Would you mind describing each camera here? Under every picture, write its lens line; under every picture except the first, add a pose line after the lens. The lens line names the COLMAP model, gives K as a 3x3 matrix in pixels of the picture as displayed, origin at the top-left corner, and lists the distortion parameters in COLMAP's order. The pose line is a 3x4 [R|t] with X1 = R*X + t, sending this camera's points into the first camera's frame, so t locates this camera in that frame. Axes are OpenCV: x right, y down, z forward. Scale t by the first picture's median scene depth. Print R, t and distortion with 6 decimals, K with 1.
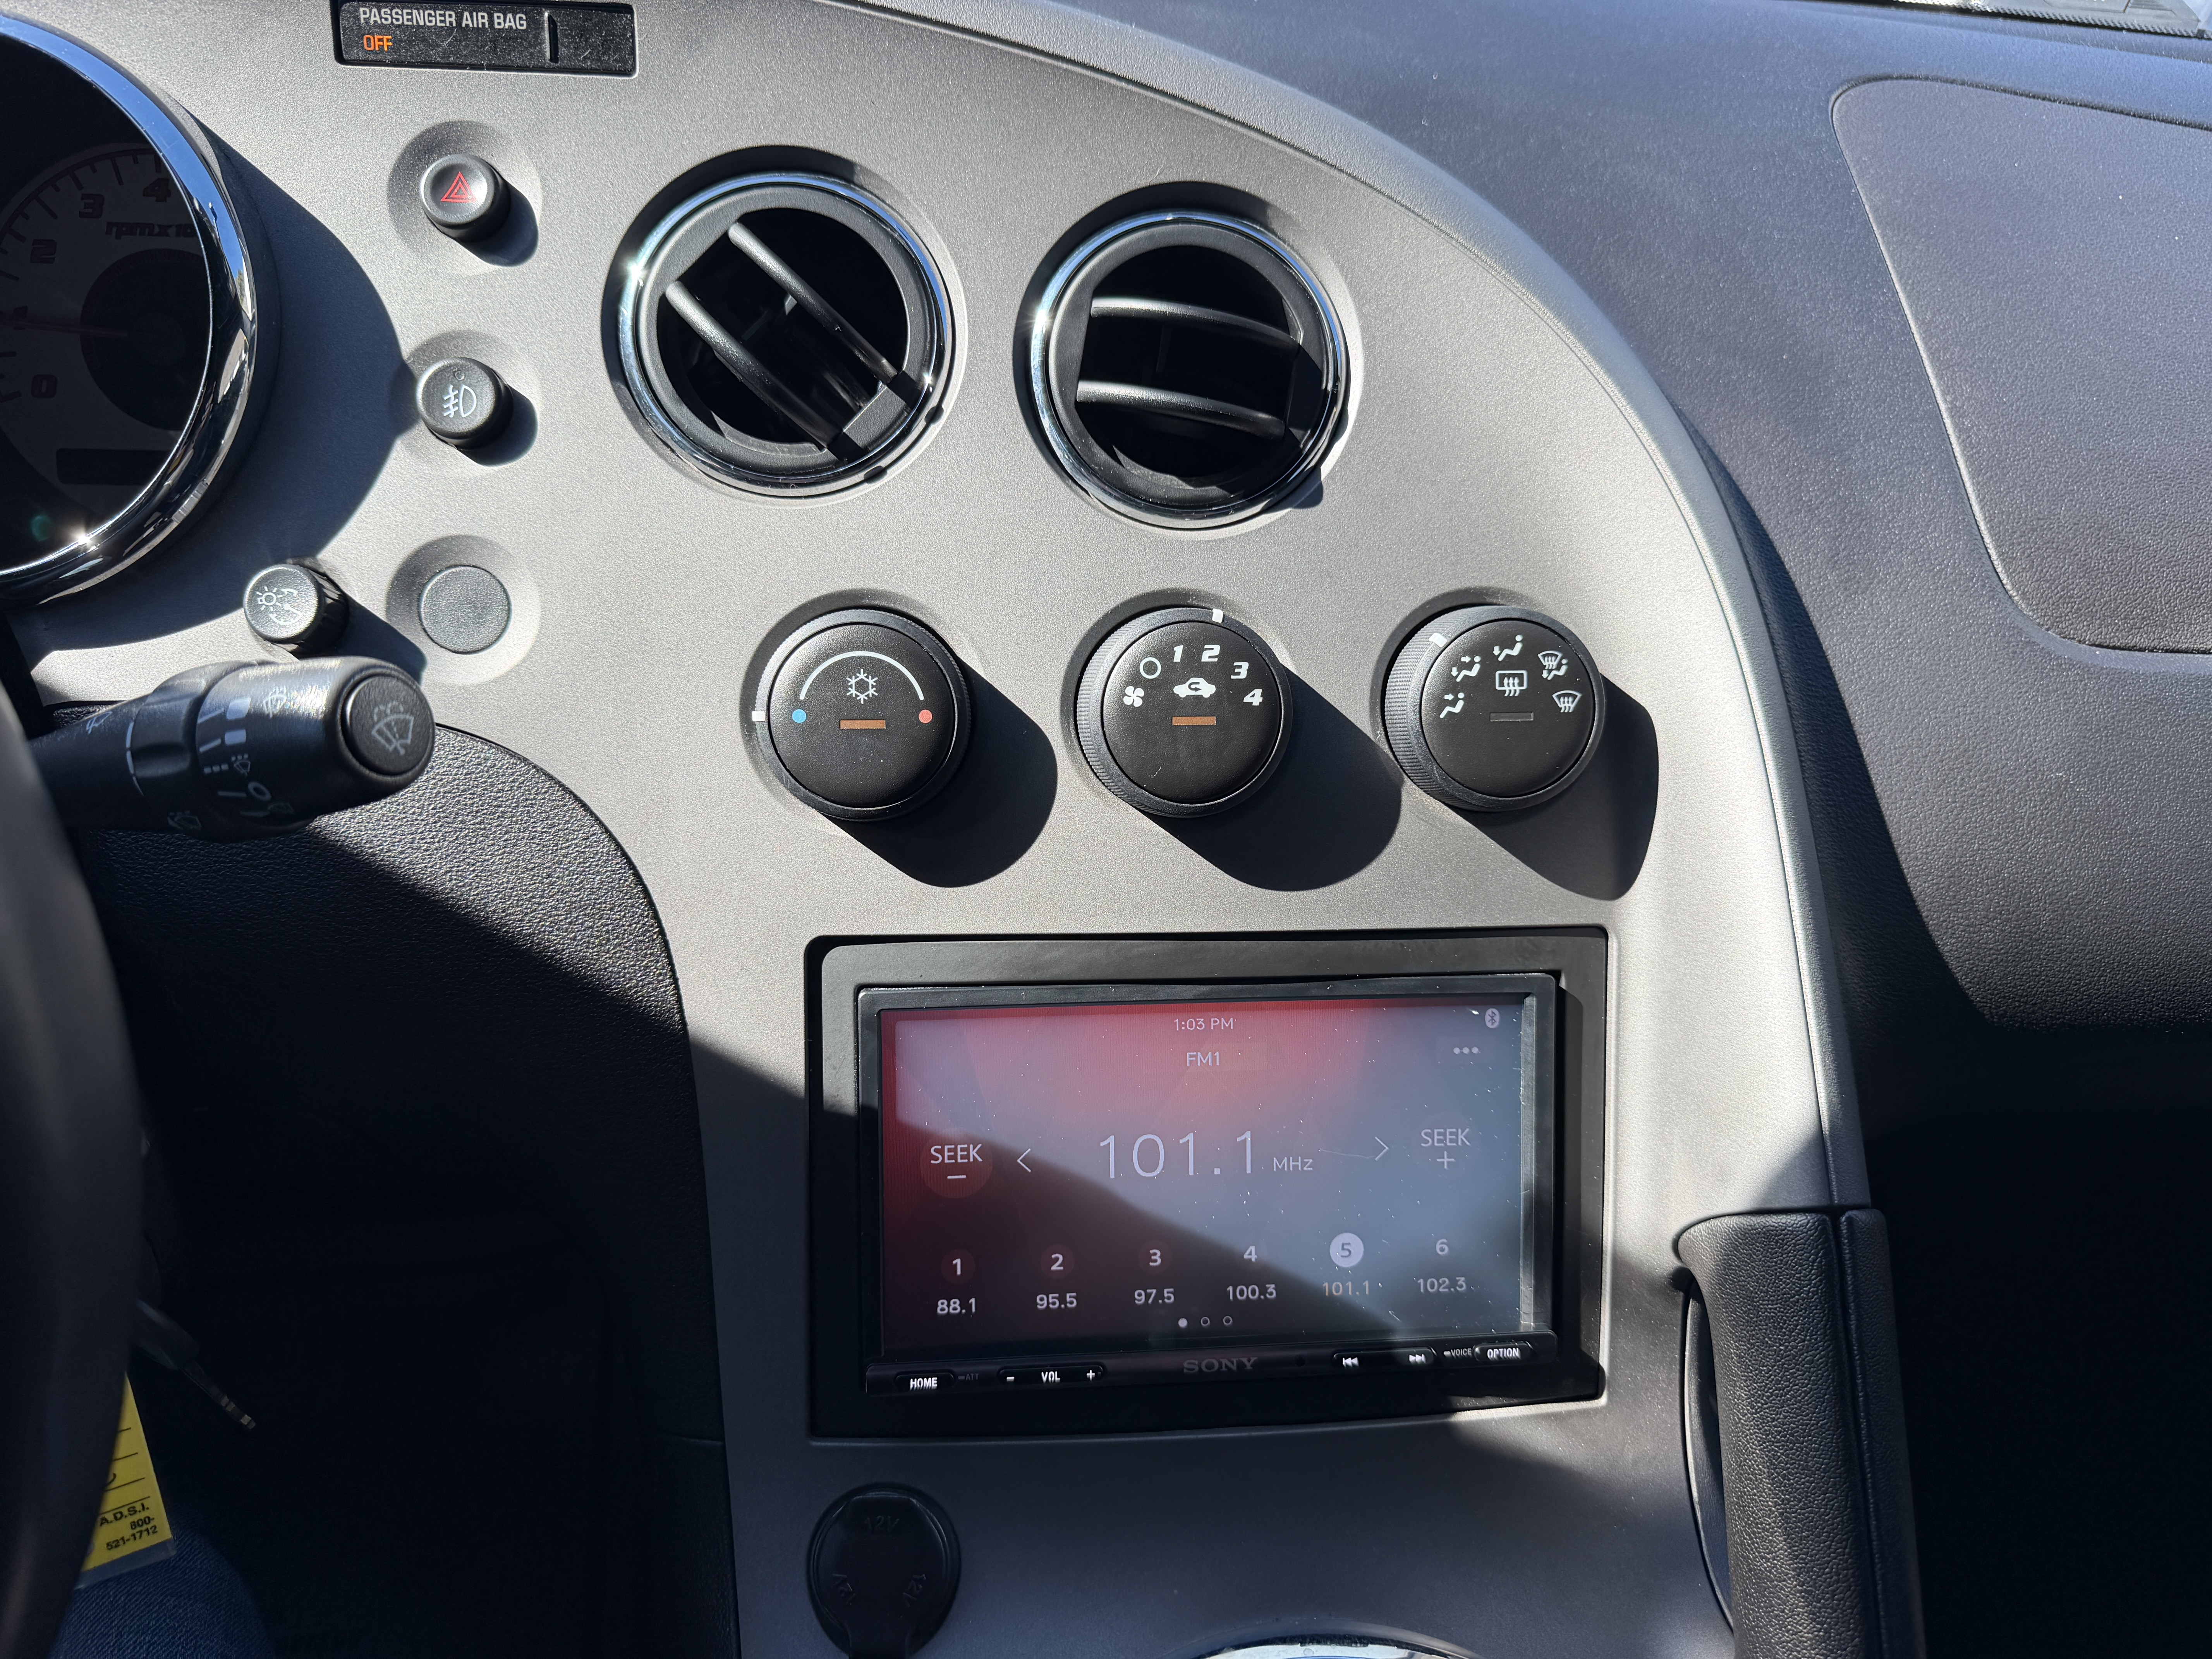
lens RADIAL K [[1616.0, 0, 1073.1], [0, 1616.0, 837.6], [0, 0, 1]] dist [0.050140, -0.076652]
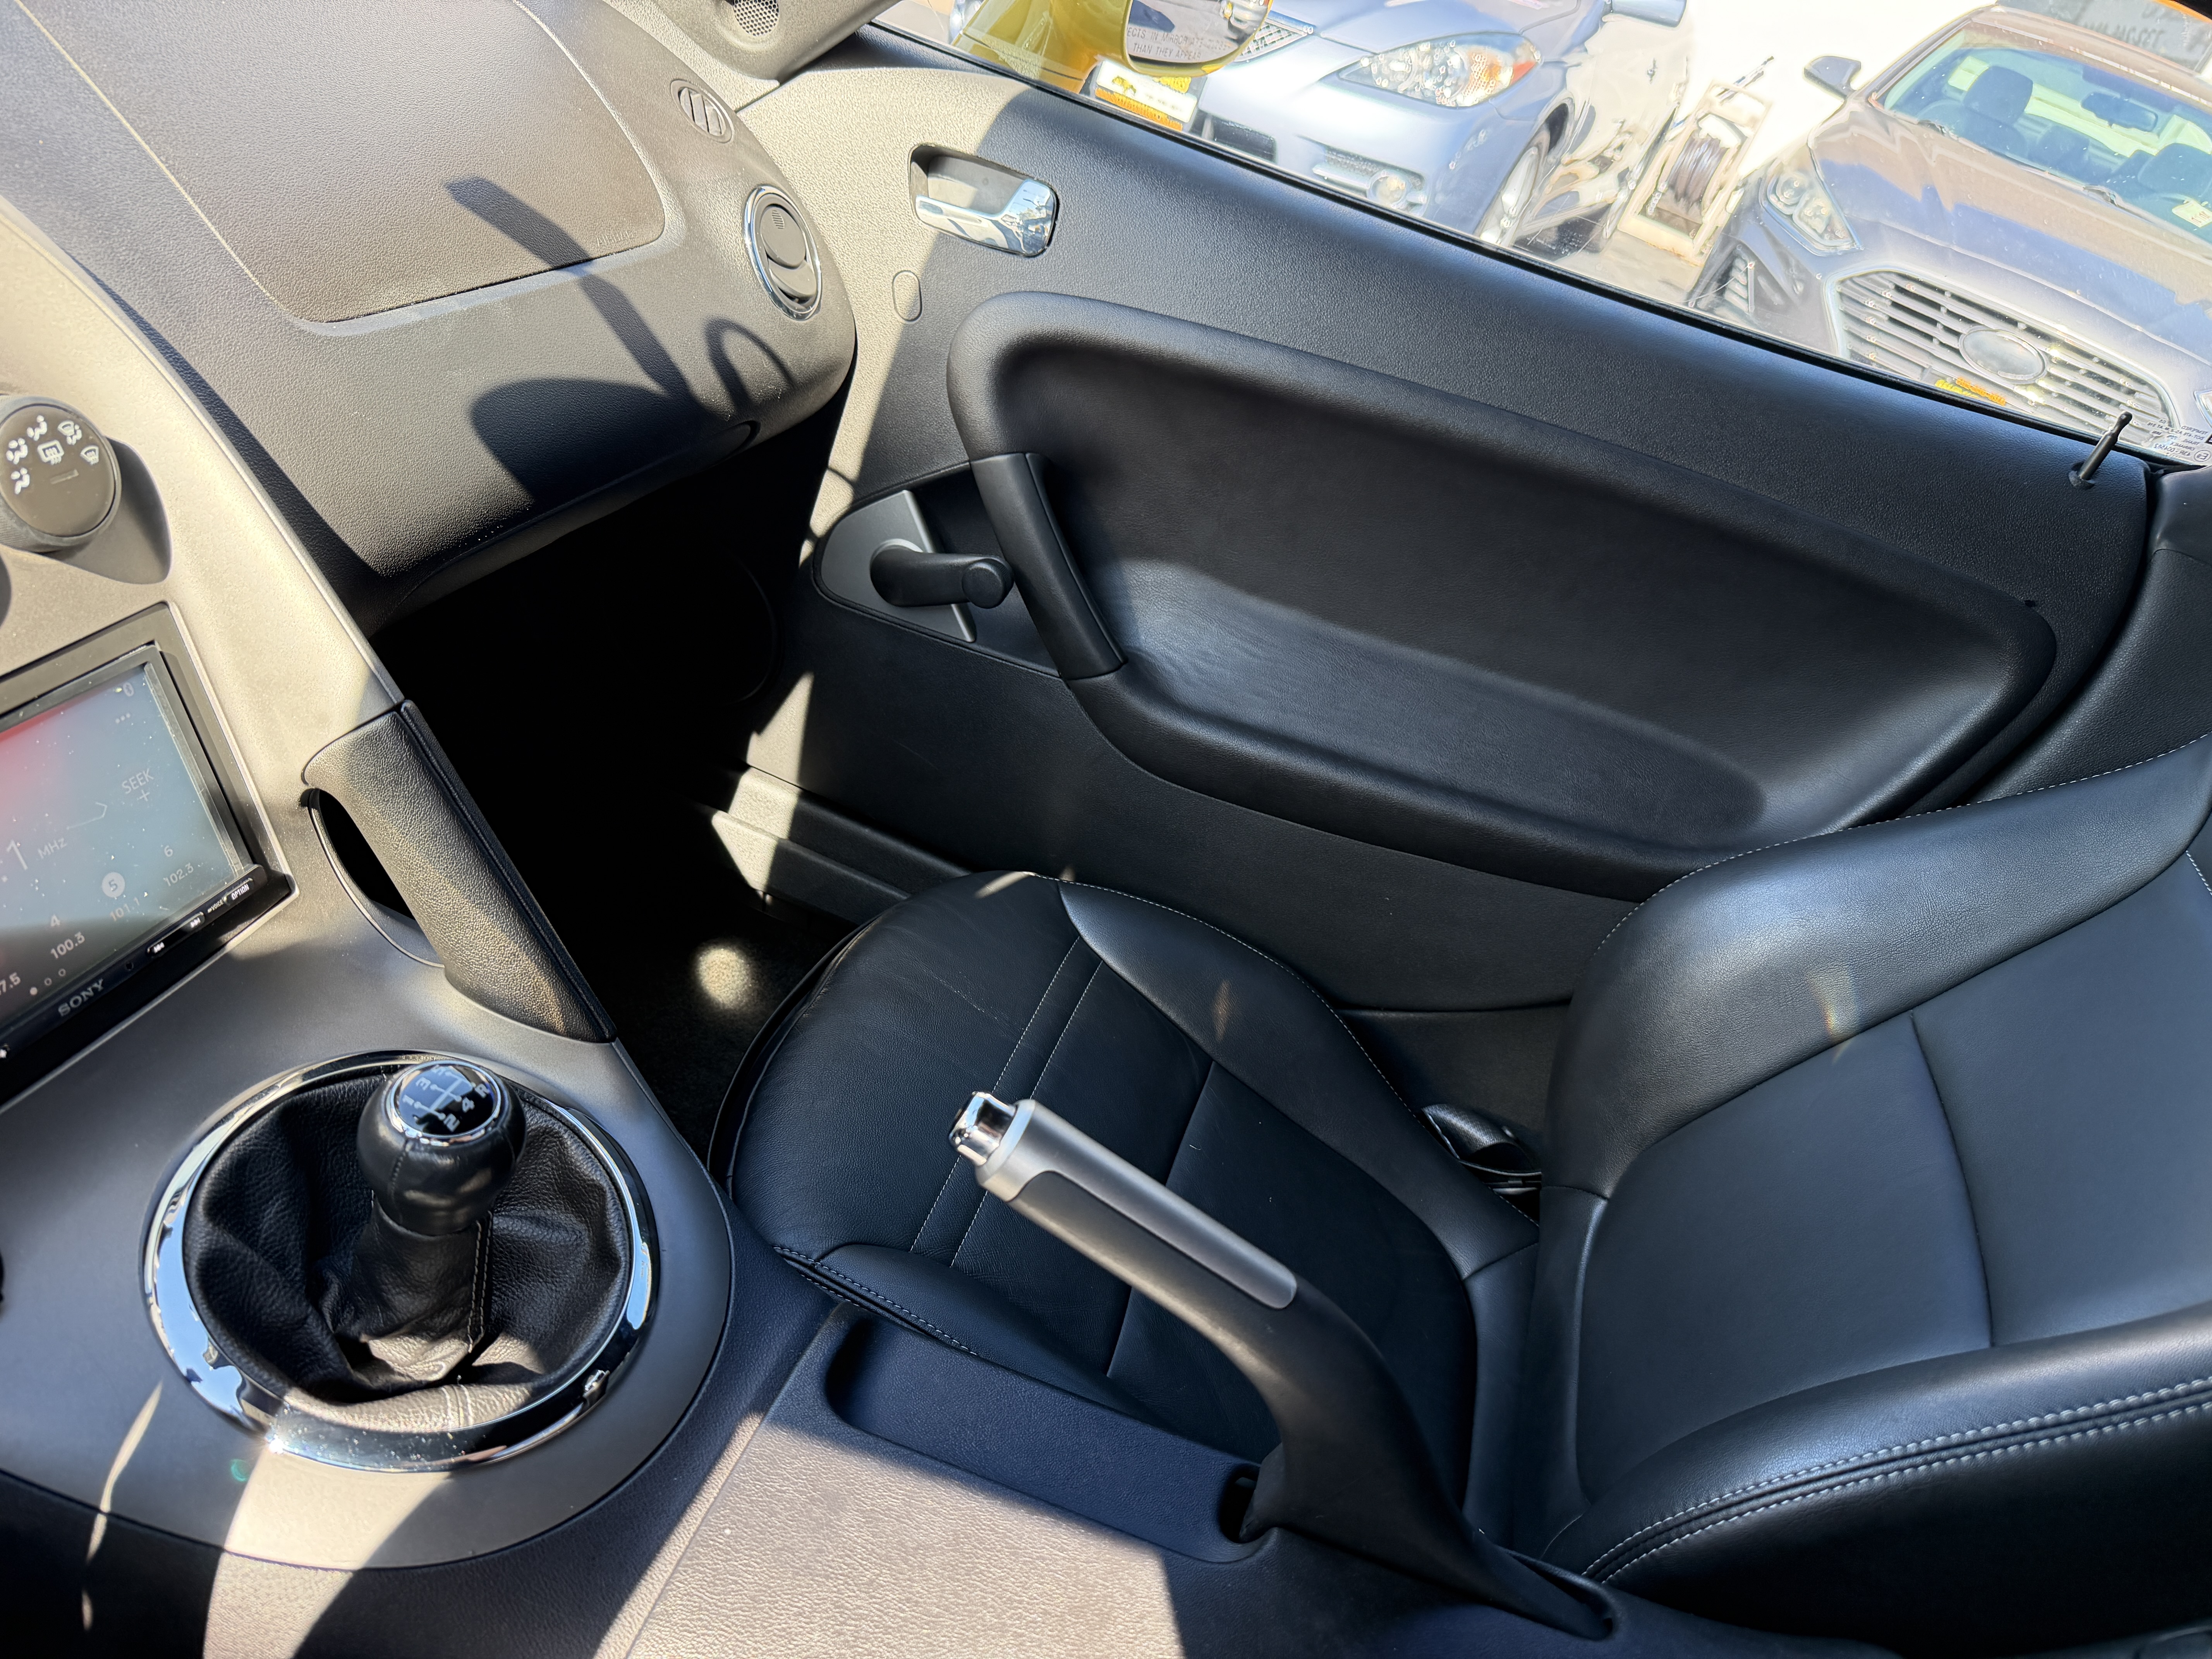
lens RADIAL K [[1570.5, 0, 1098.5], [0, 1570.5, 817.8], [0, 0, 1]] dist [0.042659, -0.059902]
pose [[0.385151, -0.450266, 0.805555, -0.591105], [0.219911, 0.892530, 0.393738, -0.148774], [-0.896269, 0.025502, 0.442777, -0.365855]]
